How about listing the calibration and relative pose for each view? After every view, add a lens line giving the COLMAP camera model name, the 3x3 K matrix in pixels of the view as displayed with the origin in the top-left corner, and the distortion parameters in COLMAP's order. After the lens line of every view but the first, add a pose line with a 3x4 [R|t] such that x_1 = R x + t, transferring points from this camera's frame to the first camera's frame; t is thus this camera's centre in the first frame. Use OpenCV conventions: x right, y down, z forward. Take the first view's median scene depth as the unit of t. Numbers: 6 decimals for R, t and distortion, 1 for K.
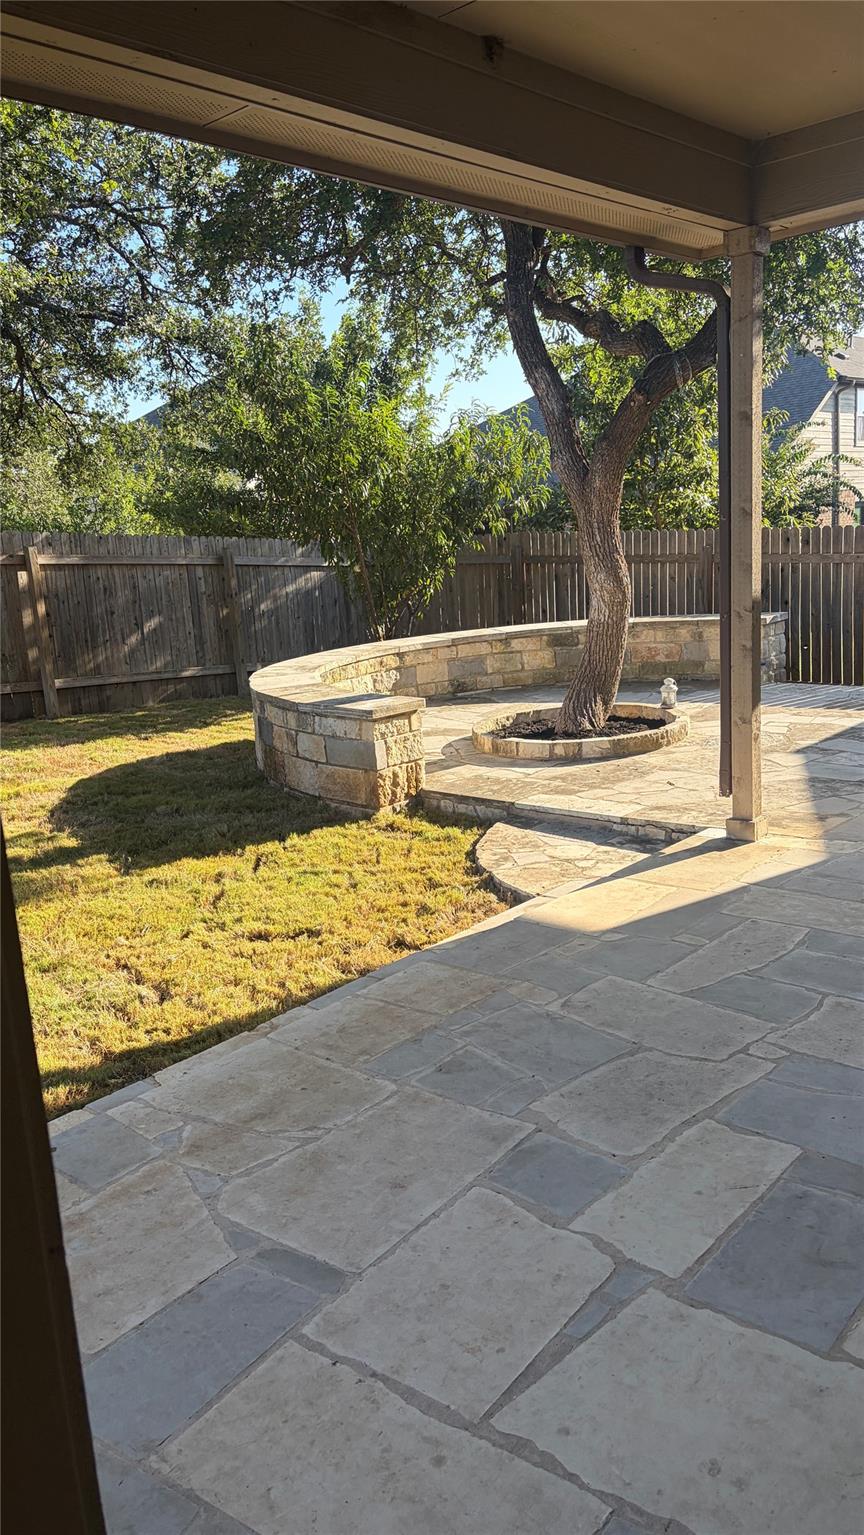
lens RADIAL K [[1157.5, 0, 434.6], [0, 1157.5, 769.6], [0, 0, 1]] dist [0.022380, -0.021547]
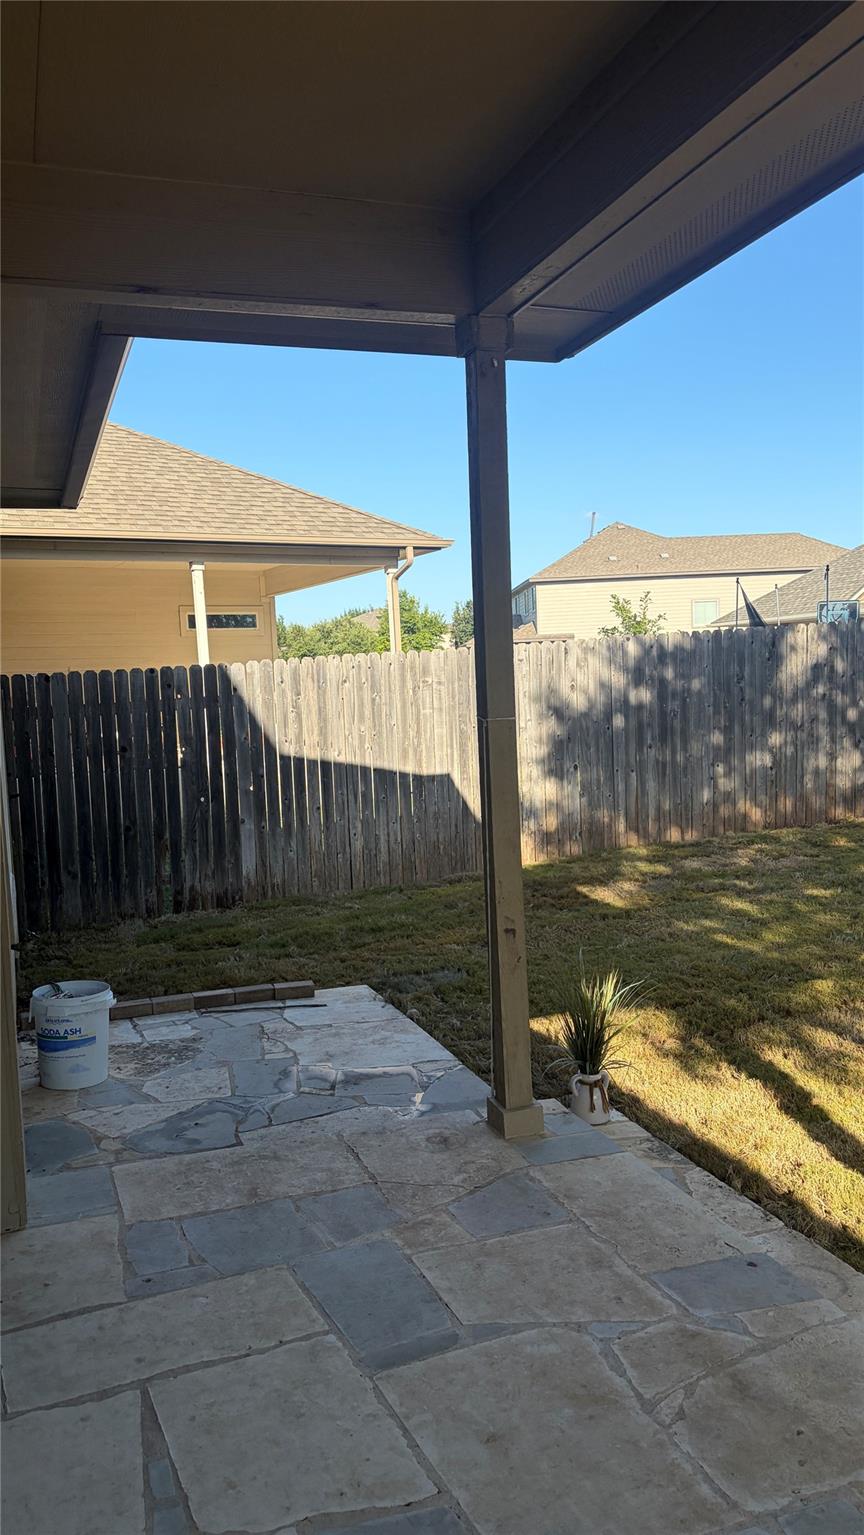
lens RADIAL K [[1157.5, 0, 423.3], [0, 1157.5, 773.7], [0, 0, 1]] dist [0.022380, -0.021547]
pose [[-0.477782, 0.148443, -0.865846, 0.562782], [-0.109496, 0.967871, 0.226356, -0.250583], [0.871628, 0.202956, -0.446178, 1.076388]]
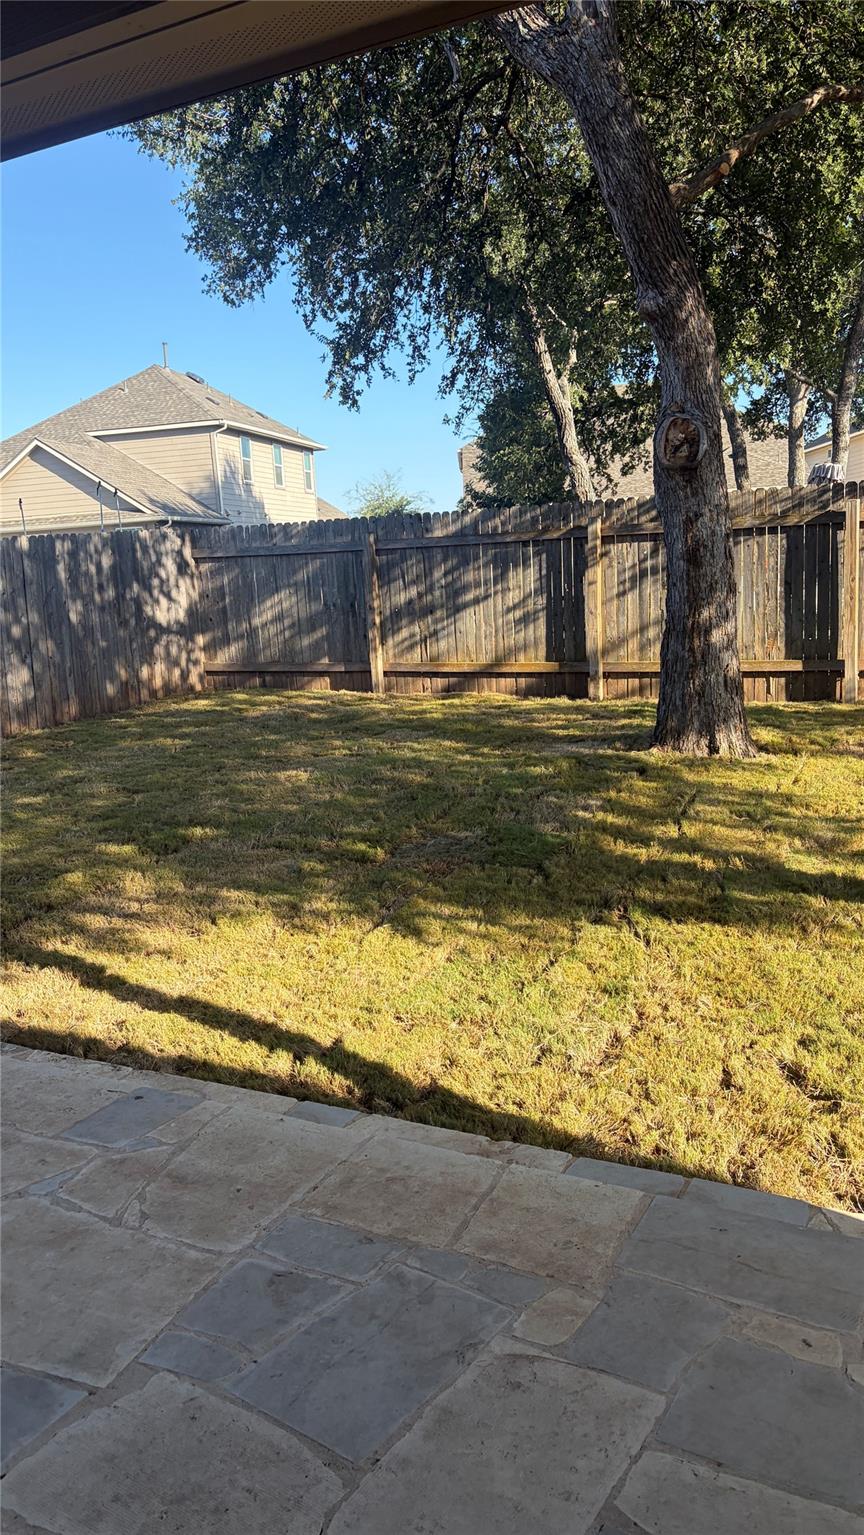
lens RADIAL K [[1157.5, 0, 423.4], [0, 1157.5, 760.0], [0, 0, 1]] dist [0.022380, -0.021547]
pose [[0.237090, 0.210310, -0.948450, 0.699162], [-0.159991, 0.971409, 0.175407, -0.218075], [0.958223, 0.110156, 0.263959, 0.903223]]
